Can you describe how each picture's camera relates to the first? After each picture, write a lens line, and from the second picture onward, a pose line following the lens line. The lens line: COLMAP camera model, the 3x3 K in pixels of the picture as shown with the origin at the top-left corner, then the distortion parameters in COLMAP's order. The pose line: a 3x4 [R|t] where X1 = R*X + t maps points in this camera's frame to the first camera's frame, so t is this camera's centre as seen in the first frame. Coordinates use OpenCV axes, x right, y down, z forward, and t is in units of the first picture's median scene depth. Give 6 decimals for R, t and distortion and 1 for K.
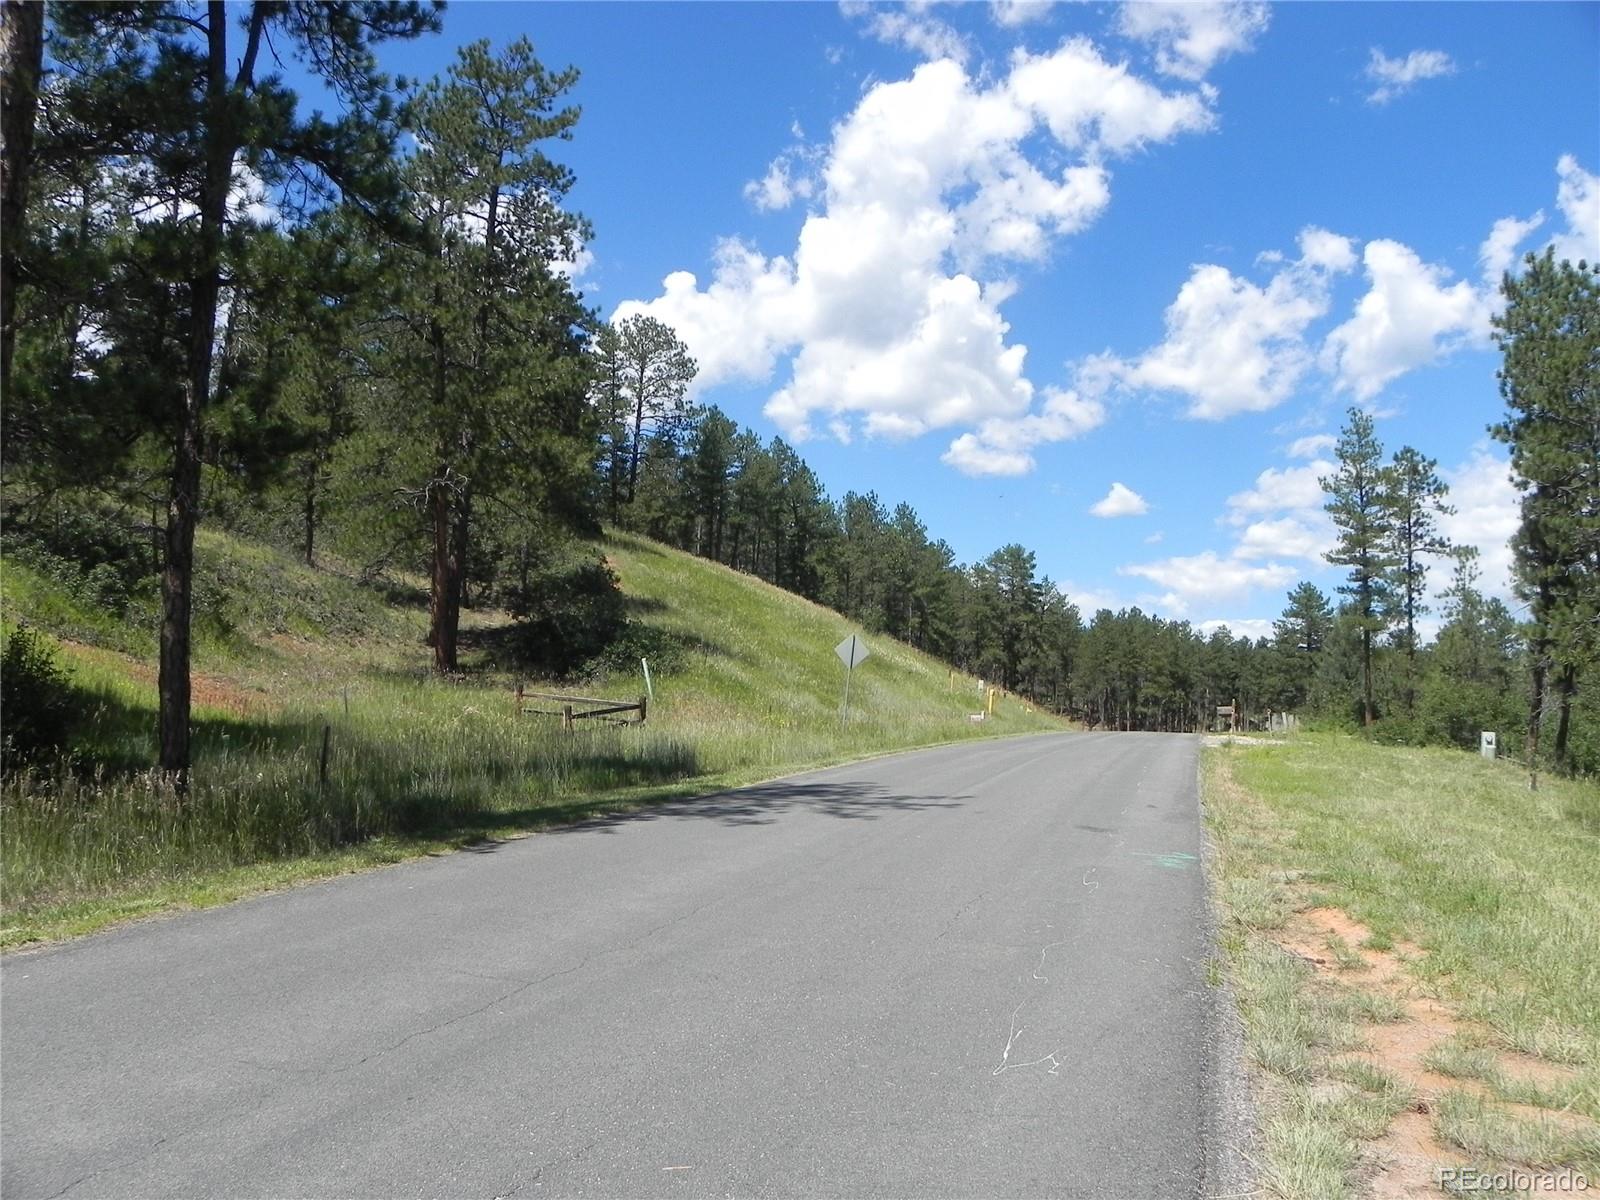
lens RADIAL K [[1233.3, 0, 772.0], [0, 1233.3, 606.3], [0, 0, 1]] dist [-0.180111, 0.126246]
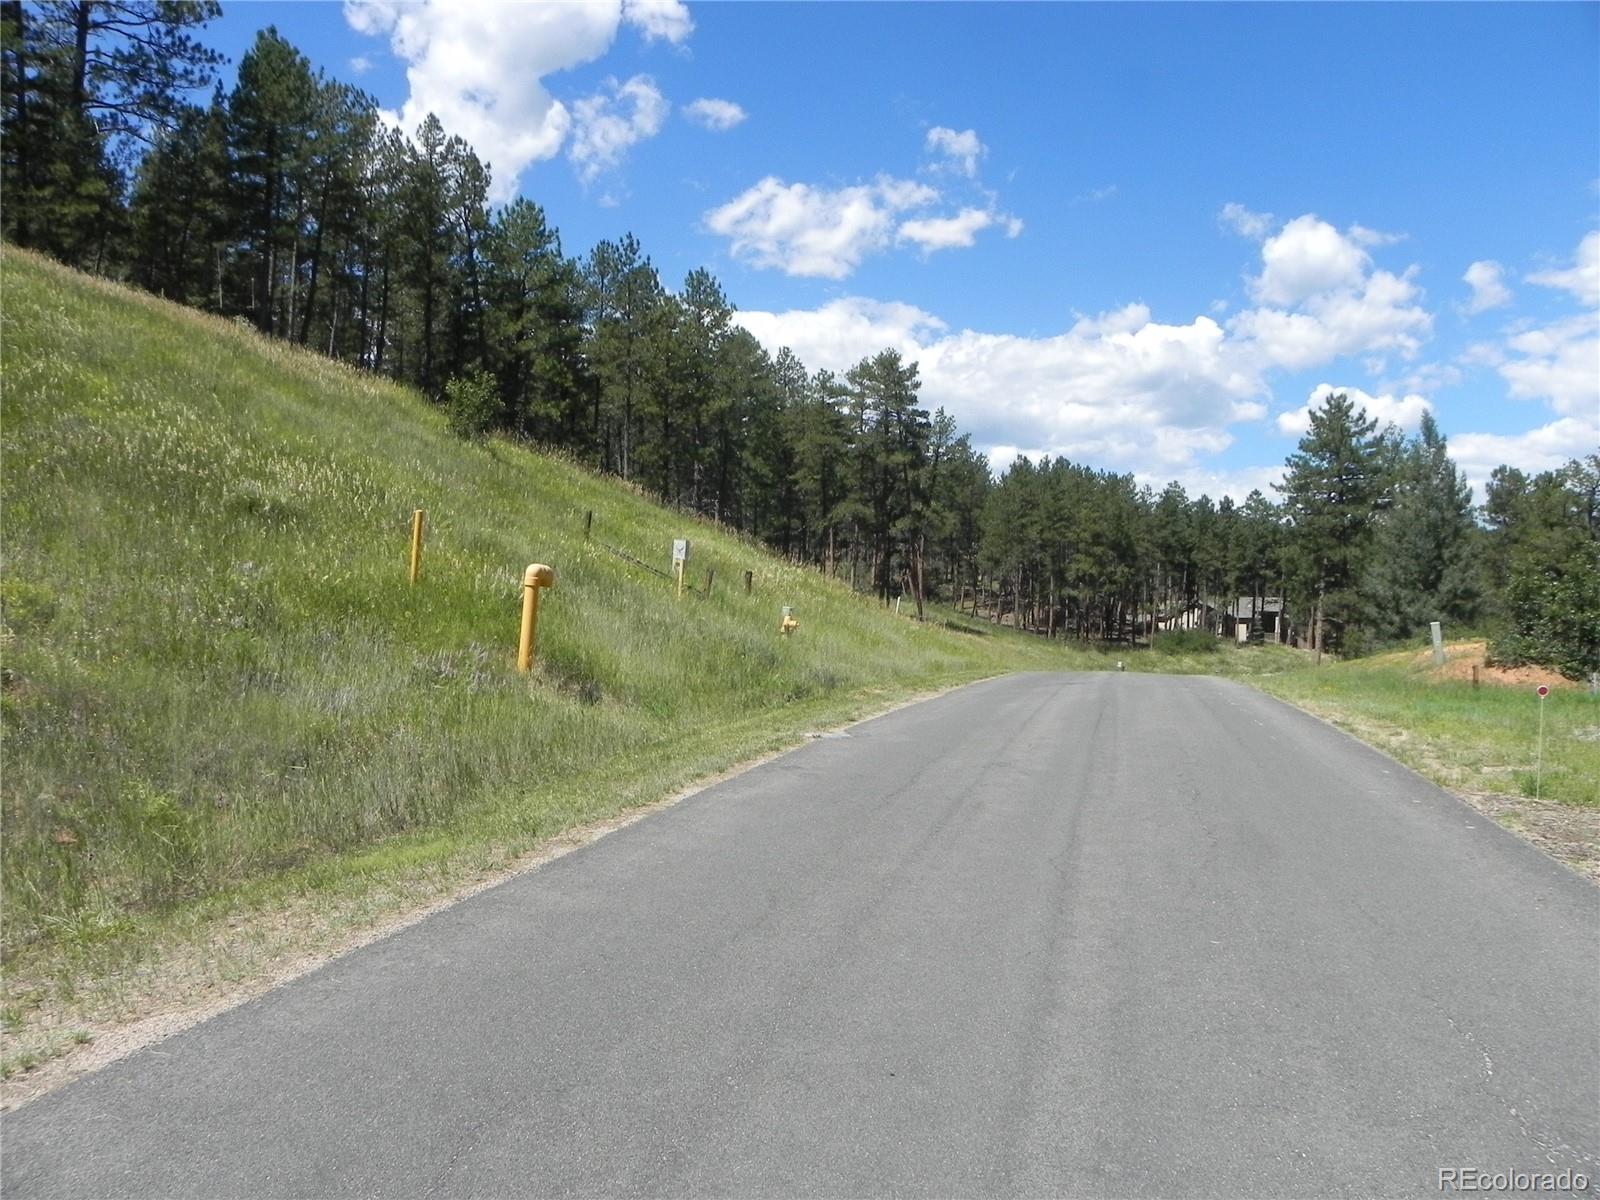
lens RADIAL K [[1238.4, 0, 794.6], [0, 1238.4, 597.5], [0, 0, 1]] dist [-0.150048, 0.092166]
pose [[0.996687, -0.009538, 0.080771, 0.091193], [0.001993, 0.995666, 0.092976, 0.022103], [-0.081308, -0.092507, 0.992387, 0.319357]]
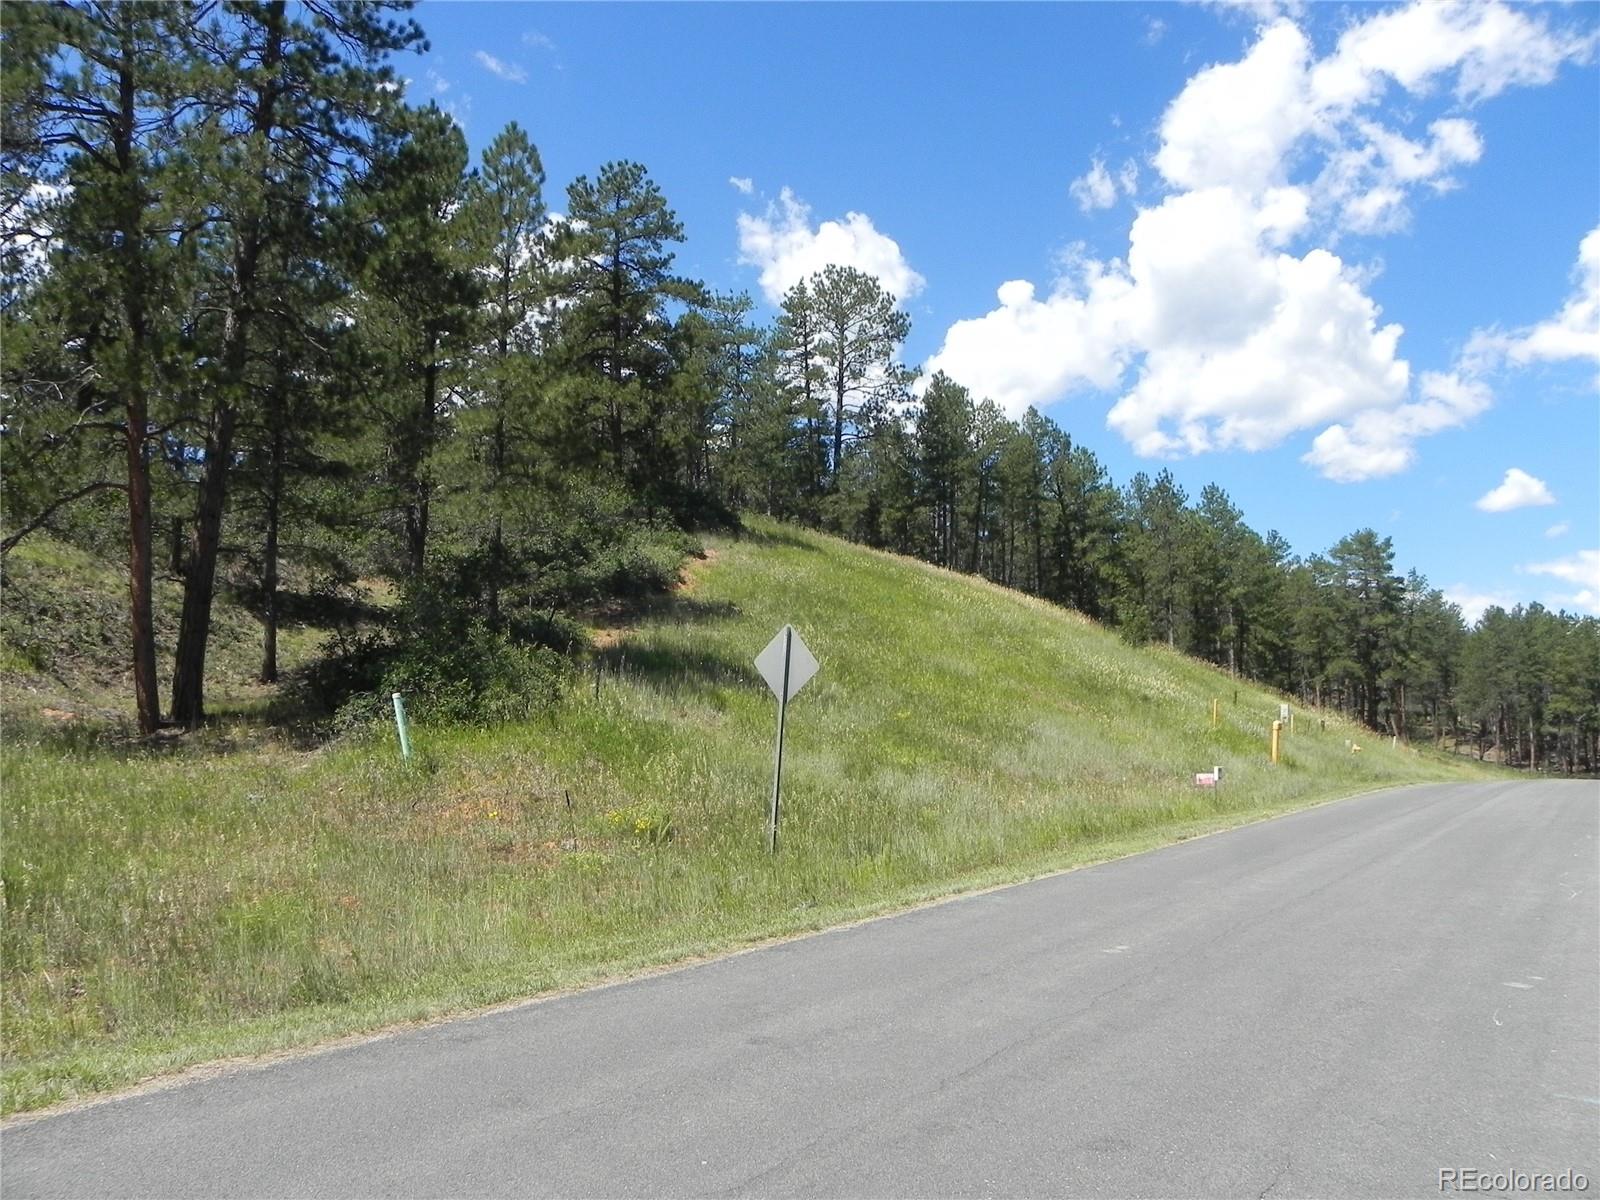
lens RADIAL K [[1238.4, 0, 794.6], [0, 1238.4, 597.5], [0, 0, 1]] dist [-0.150048, 0.092166]
pose [[0.961505, -0.051001, -0.270014, 0.049078], [0.042688, 0.998419, -0.036575, 0.007021], [0.271452, 0.023641, 0.962162, 0.139199]]
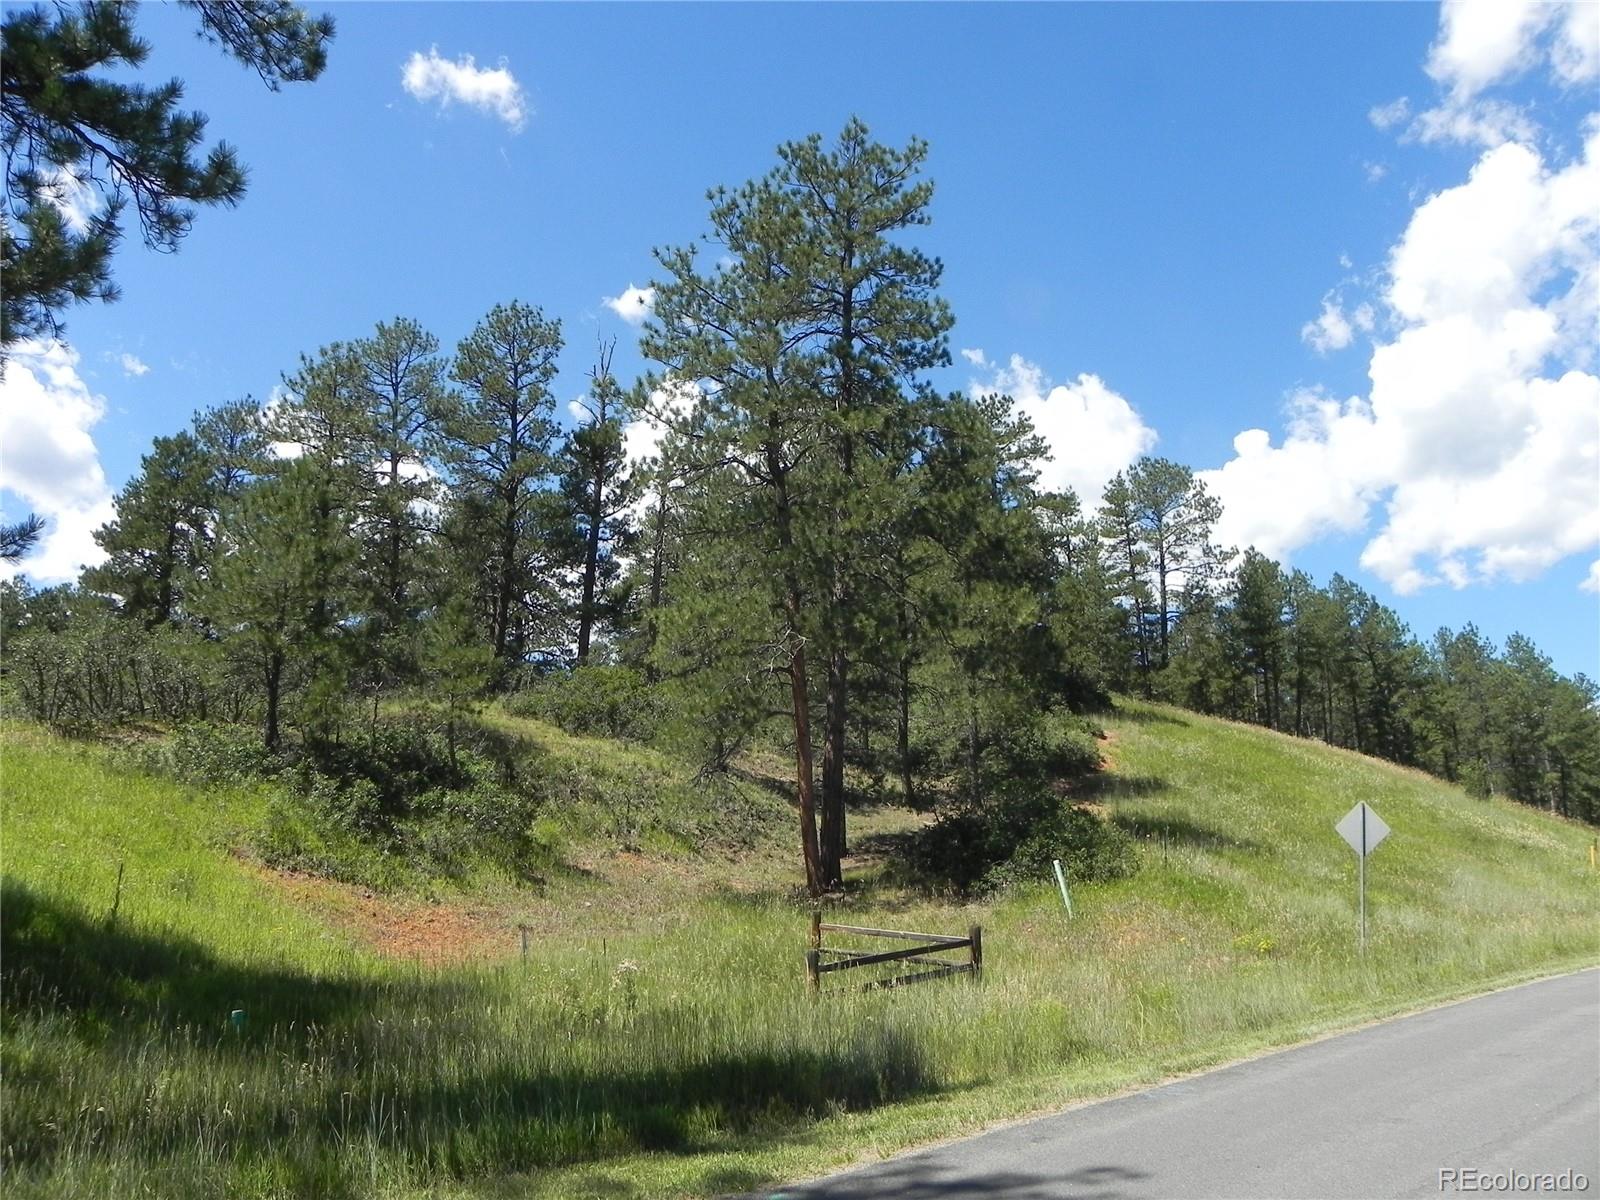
lens RADIAL K [[1238.4, 0, 794.6], [0, 1238.4, 597.5], [0, 0, 1]] dist [-0.150048, 0.092166]
pose [[0.889611, -0.138431, -0.435235, 0.023268], [0.065128, 0.981671, -0.179111, 0.002436], [0.452052, 0.130993, 0.882321, 0.072672]]
